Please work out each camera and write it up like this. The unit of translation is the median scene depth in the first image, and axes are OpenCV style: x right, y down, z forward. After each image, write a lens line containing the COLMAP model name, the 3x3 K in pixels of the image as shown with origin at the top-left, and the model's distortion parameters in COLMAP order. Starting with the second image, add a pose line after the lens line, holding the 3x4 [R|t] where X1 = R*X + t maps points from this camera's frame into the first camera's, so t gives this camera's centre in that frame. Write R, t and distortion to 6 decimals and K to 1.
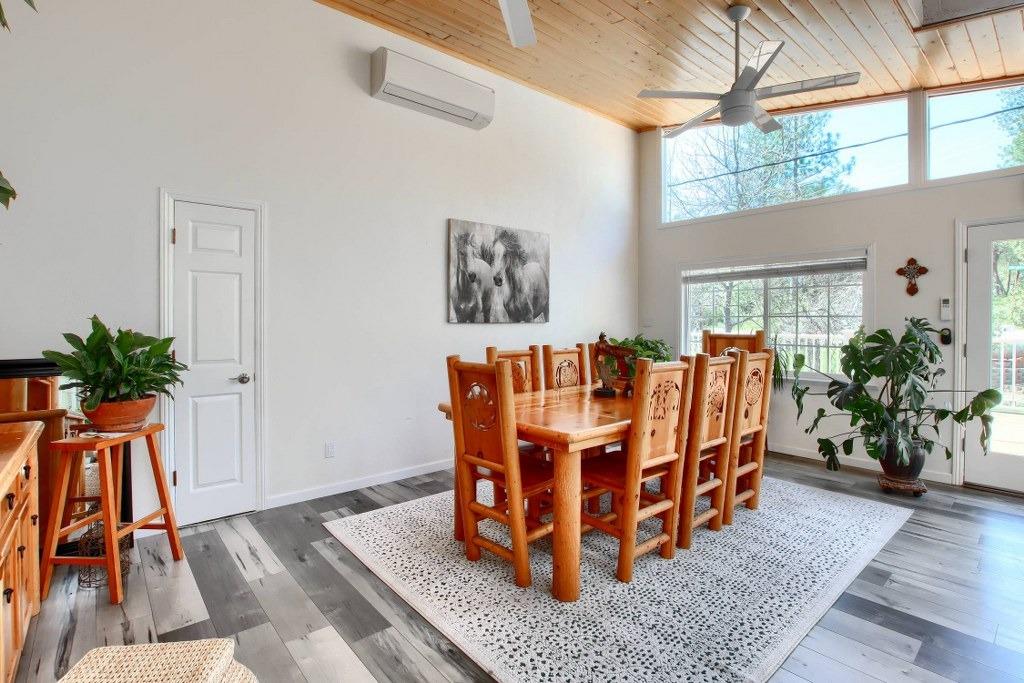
lens RADIAL K [[485.4, 0, 517.8], [0, 485.4, 322.3], [0, 0, 1]] dist [-0.029677, 0.002222]
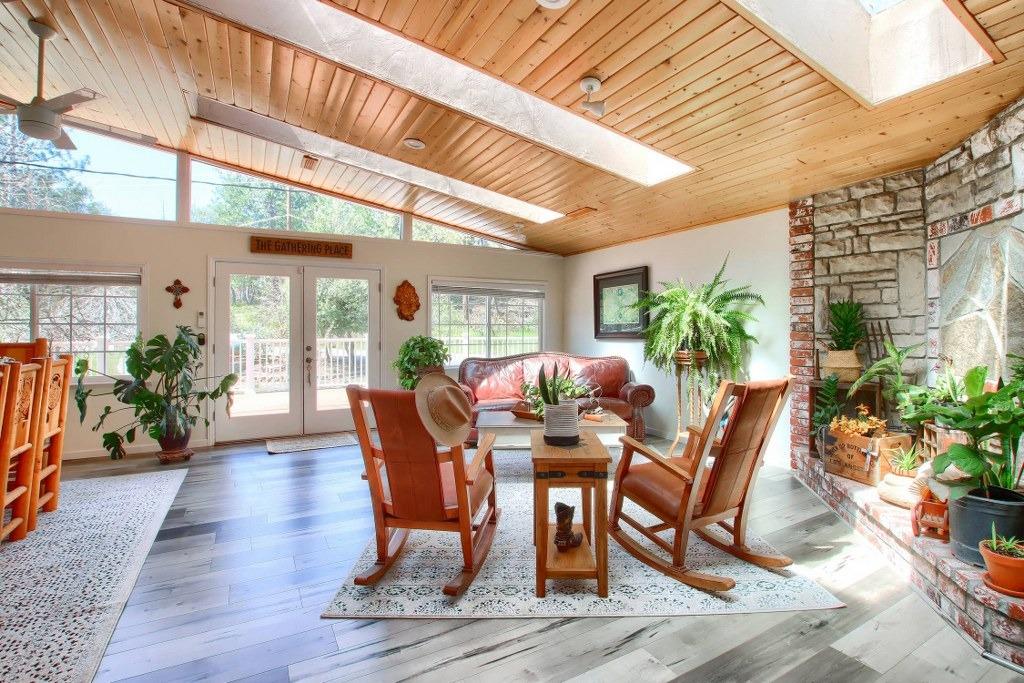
lens RADIAL K [[485.4, 0, 516.5], [0, 485.4, 331.7], [0, 0, 1]] dist [-0.029677, 0.002222]
pose [[0.202568, -0.011366, 0.979202, -0.278202], [0.004243, 0.999933, 0.010729, -0.003470], [-0.979259, 0.001981, 0.202603, -0.176058]]
